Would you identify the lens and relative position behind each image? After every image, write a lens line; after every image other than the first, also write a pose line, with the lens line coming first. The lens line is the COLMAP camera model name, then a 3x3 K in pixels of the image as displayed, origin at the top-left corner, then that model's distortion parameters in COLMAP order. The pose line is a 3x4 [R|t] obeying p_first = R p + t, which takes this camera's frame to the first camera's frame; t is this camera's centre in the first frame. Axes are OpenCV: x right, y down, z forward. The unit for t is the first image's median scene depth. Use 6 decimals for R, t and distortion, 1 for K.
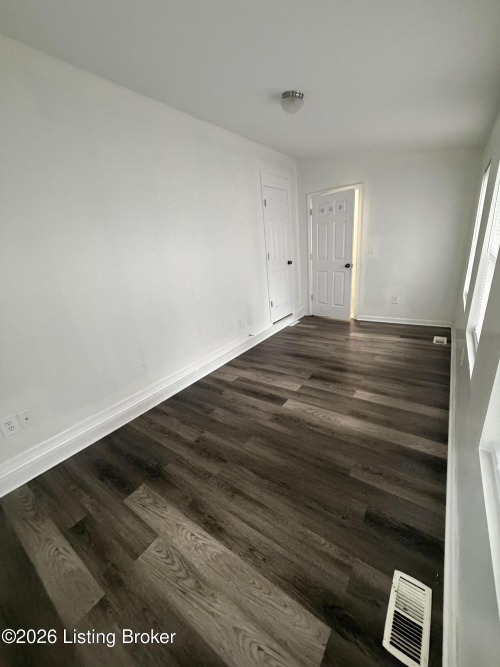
lens RADIAL K [[264.9, 0, 250.0], [0, 264.9, 333.5], [0, 0, 1]] dist [0.000818, 0.000015]
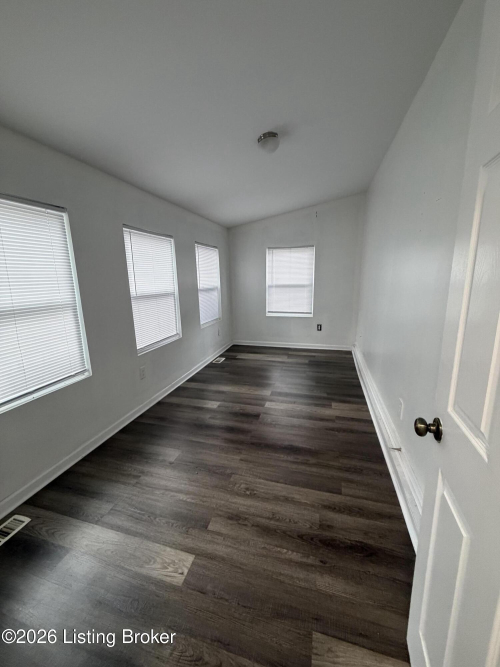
lens RADIAL K [[264.9, 0, 250.0], [0, 264.9, 333.5], [0, 0, 1]] dist [0.000818, 0.000015]
pose [[-0.934601, 0.180135, -0.306713, 0.509810], [-0.005796, 0.854456, 0.519491, -0.595249], [0.355651, 0.487295, -0.797531, 1.645344]]
